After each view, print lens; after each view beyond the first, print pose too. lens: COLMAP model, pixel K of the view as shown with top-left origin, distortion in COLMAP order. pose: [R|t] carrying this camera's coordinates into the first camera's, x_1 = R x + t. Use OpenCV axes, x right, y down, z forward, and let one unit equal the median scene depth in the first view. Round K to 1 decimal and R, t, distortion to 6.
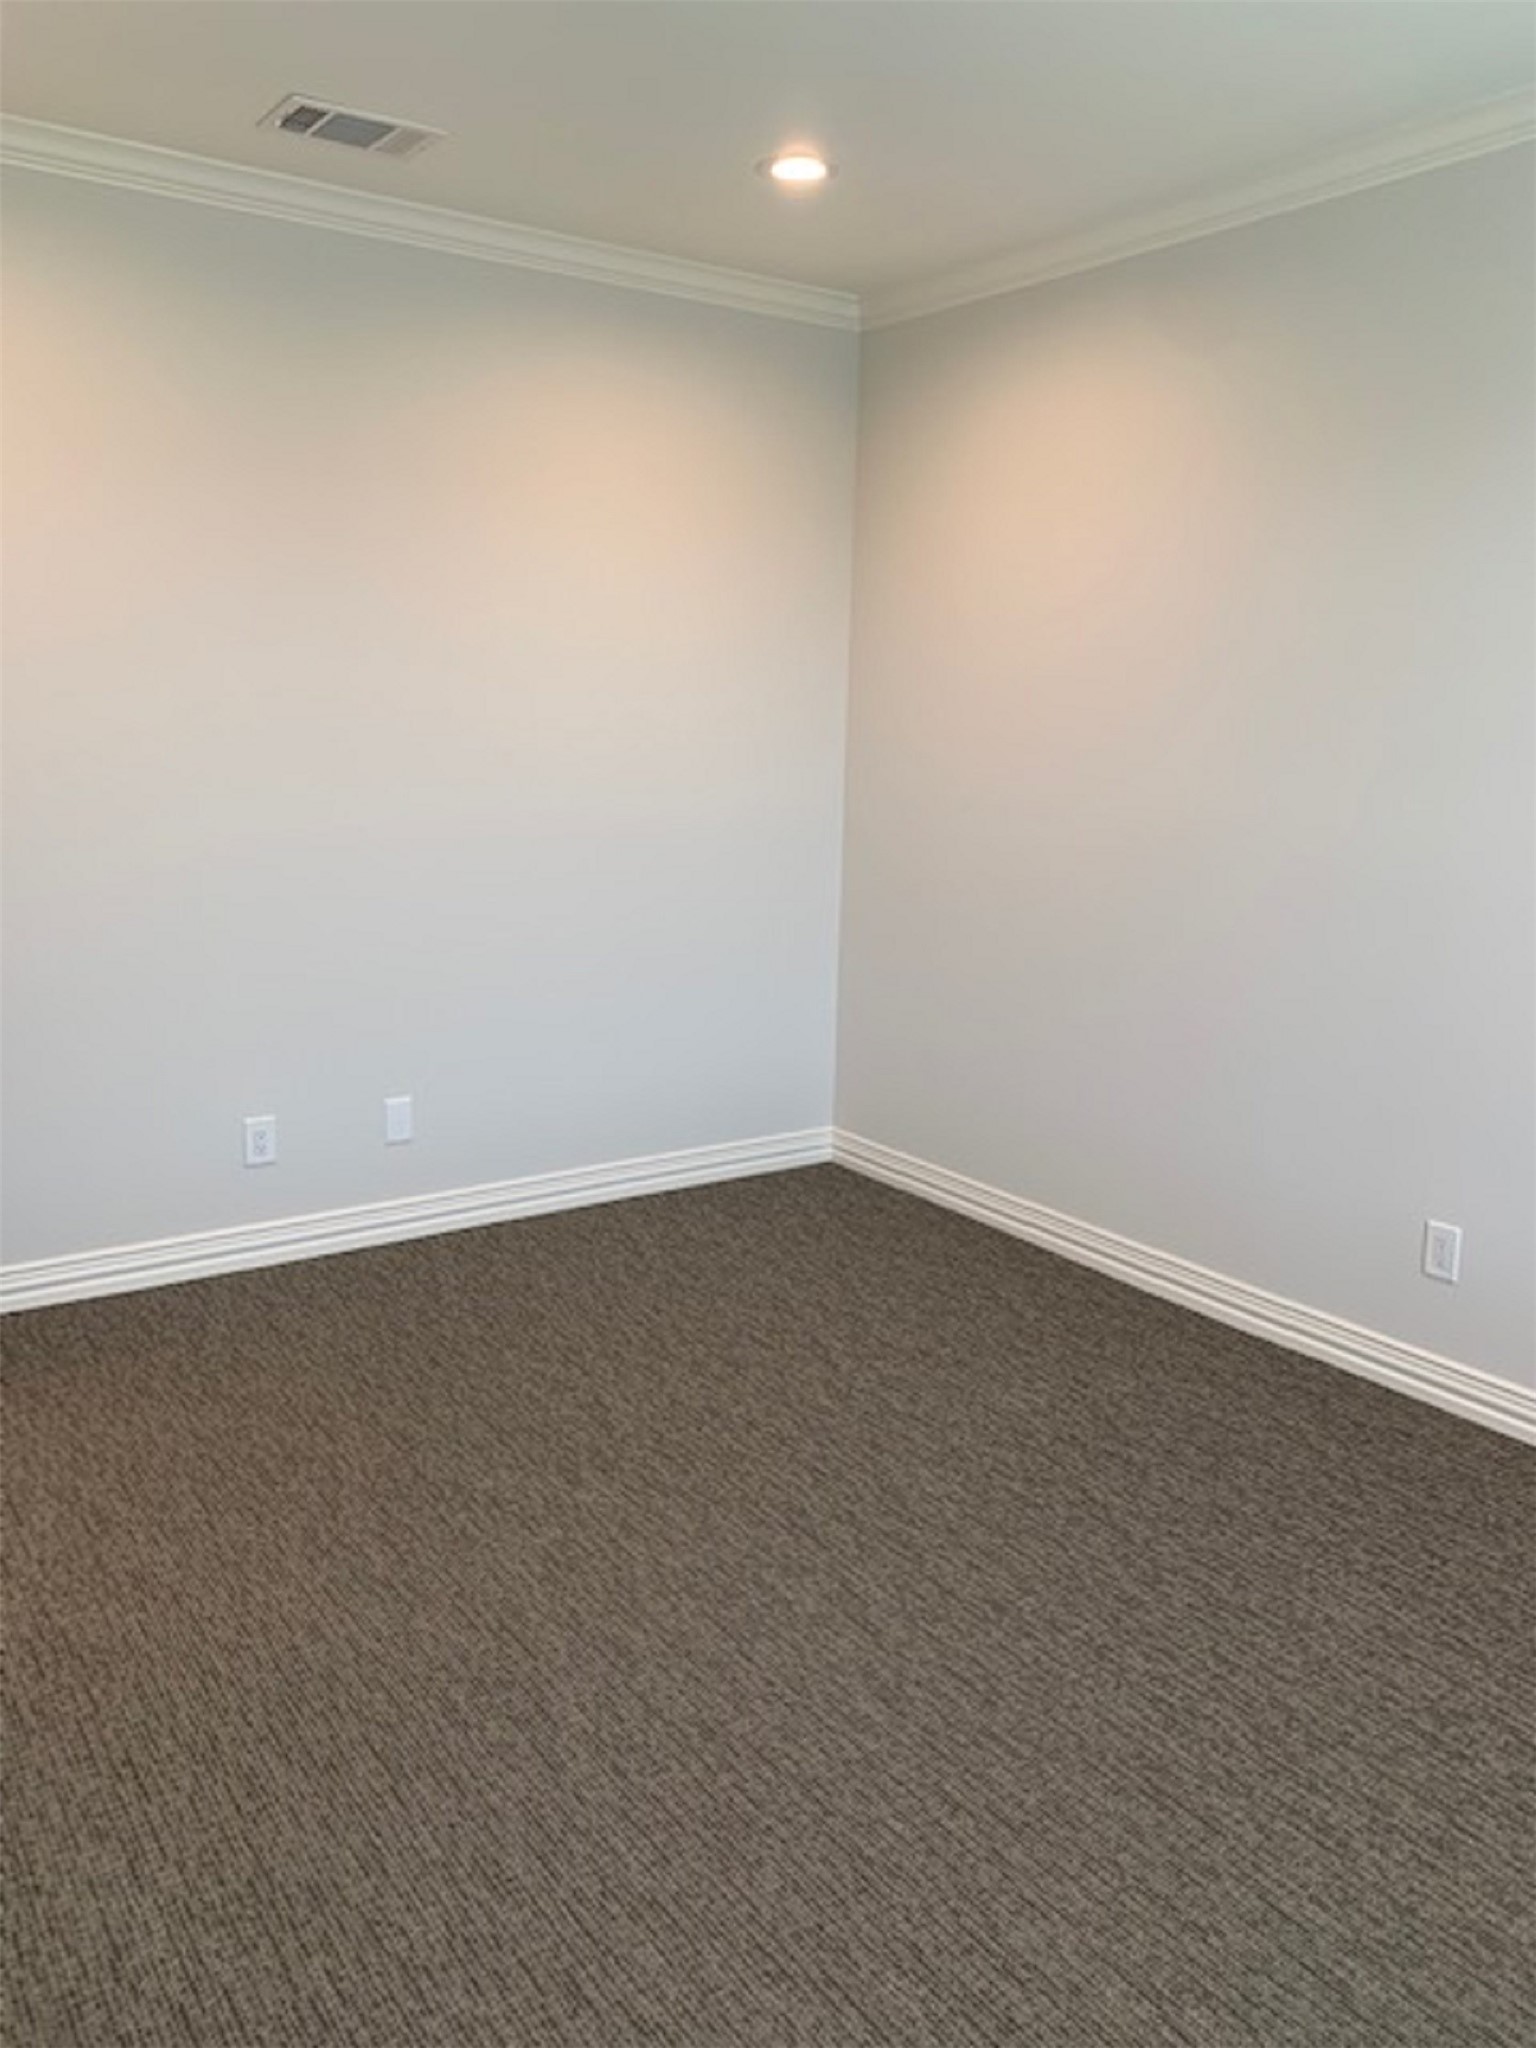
lens RADIAL K [[1527.7, 0, 768.0], [0, 1527.7, 1024.0], [0, 0, 1]] dist [0.035050, -0.087753]
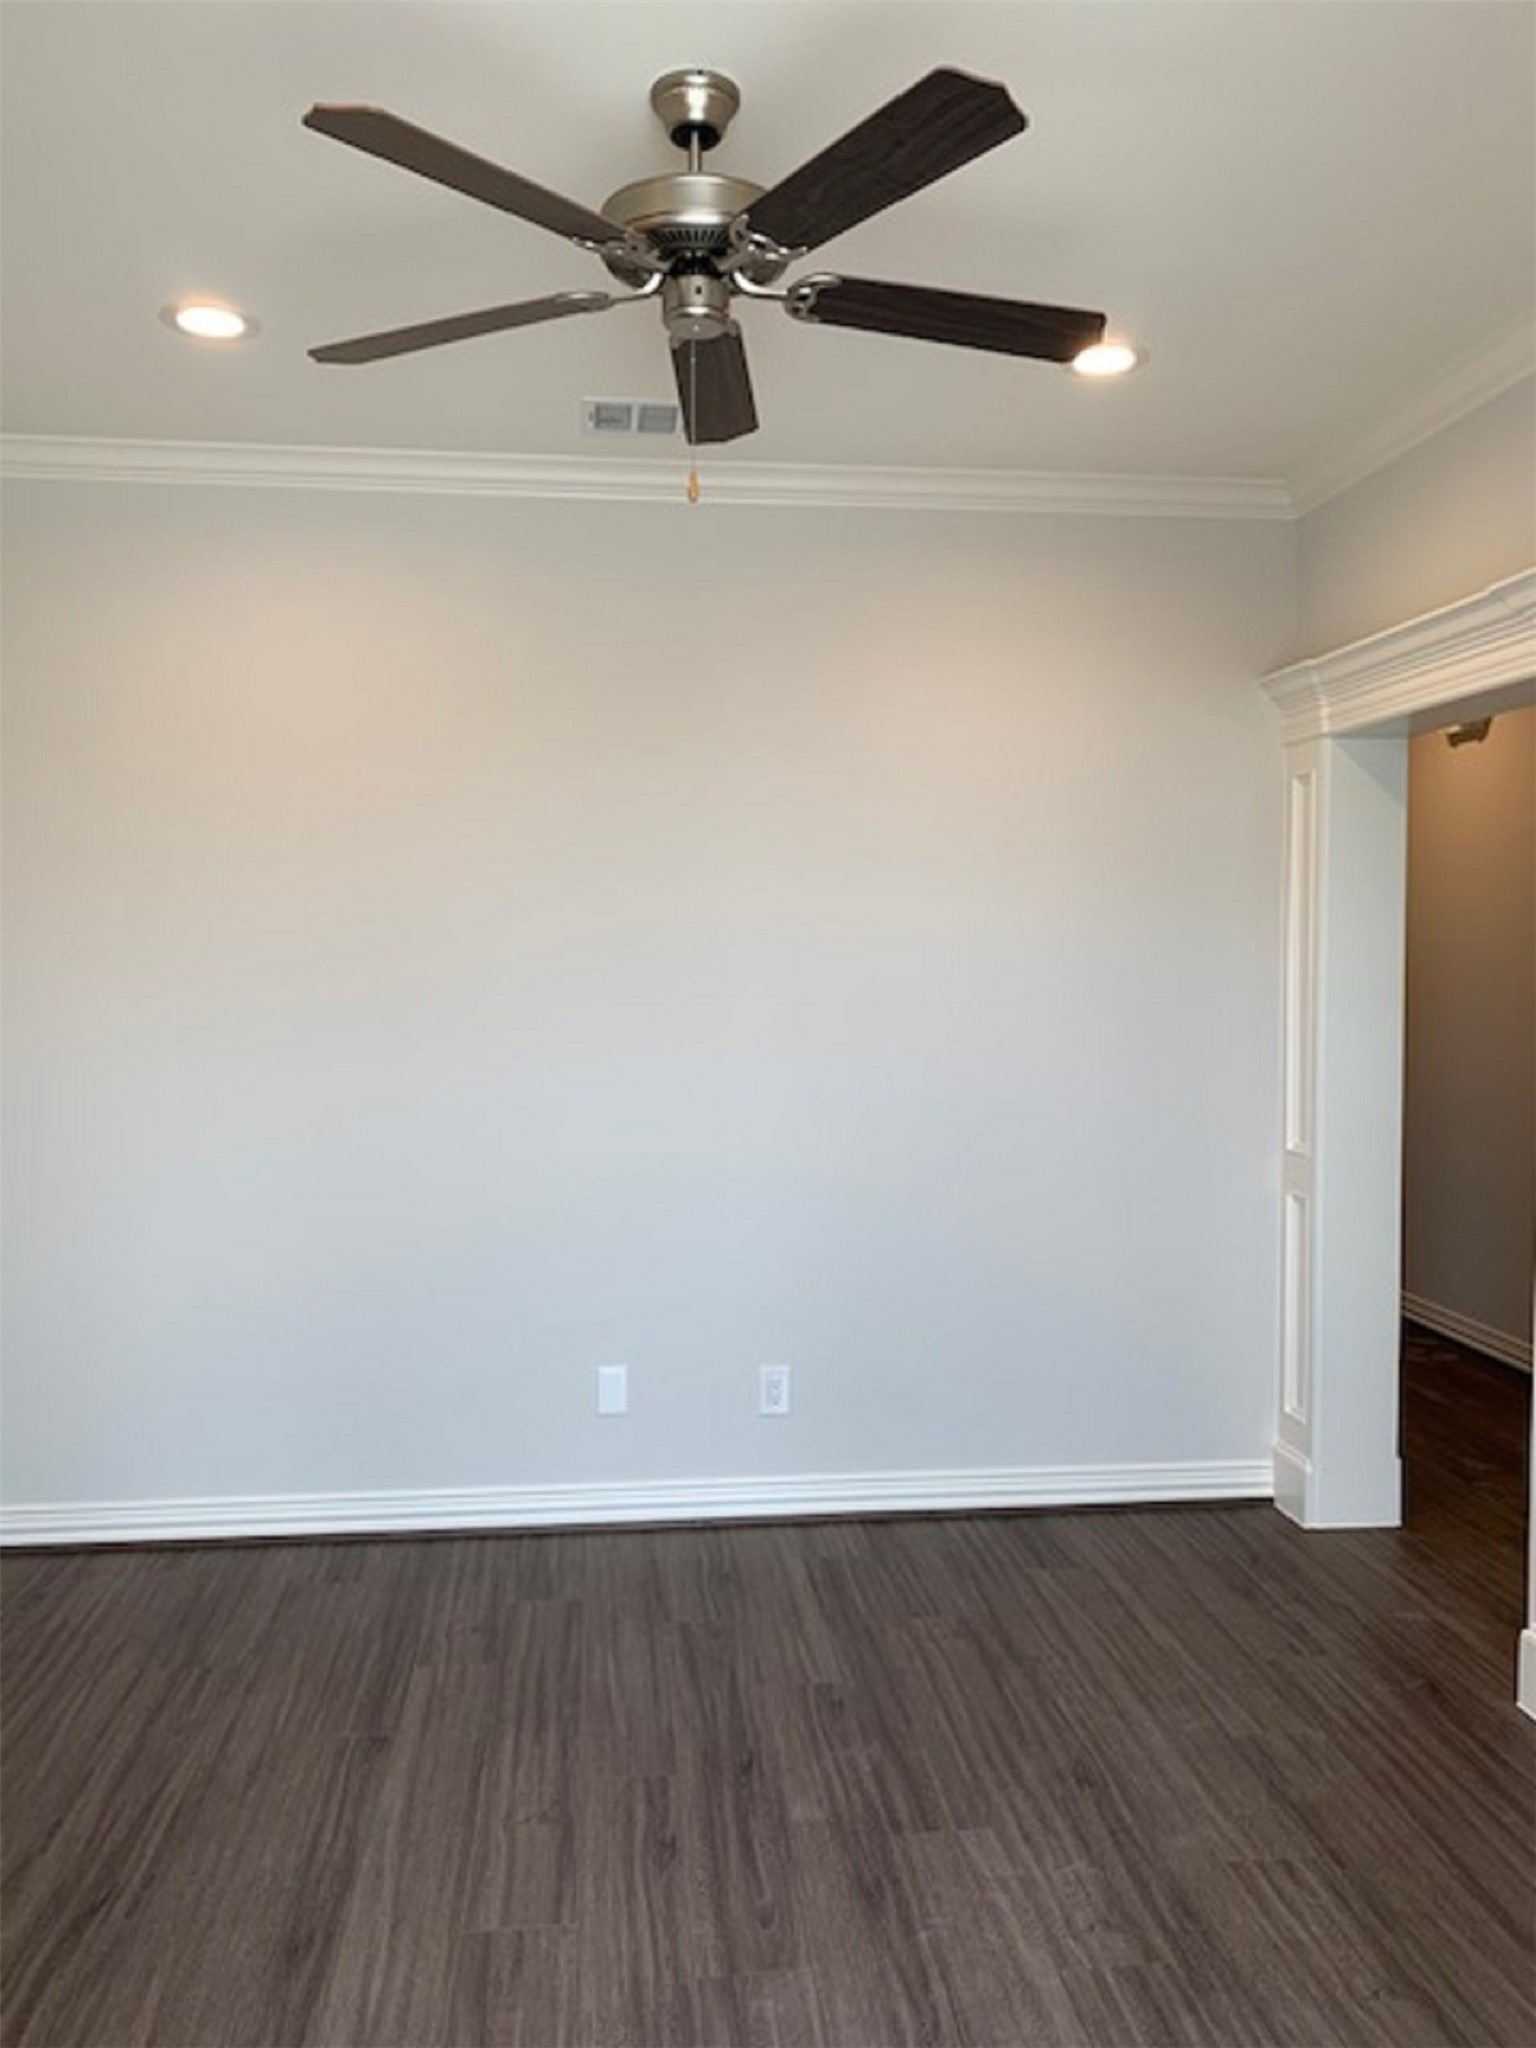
lens RADIAL K [[1527.7, 0, 768.0], [0, 1527.7, 1024.0], [0, 0, 1]] dist [0.035050, -0.087753]
pose [[0.868138, 0.000536, -0.496322, 0.234634], [-0.081397, 0.986613, -0.141310, -0.026371], [0.489603, 0.163076, 0.856560, 0.166222]]
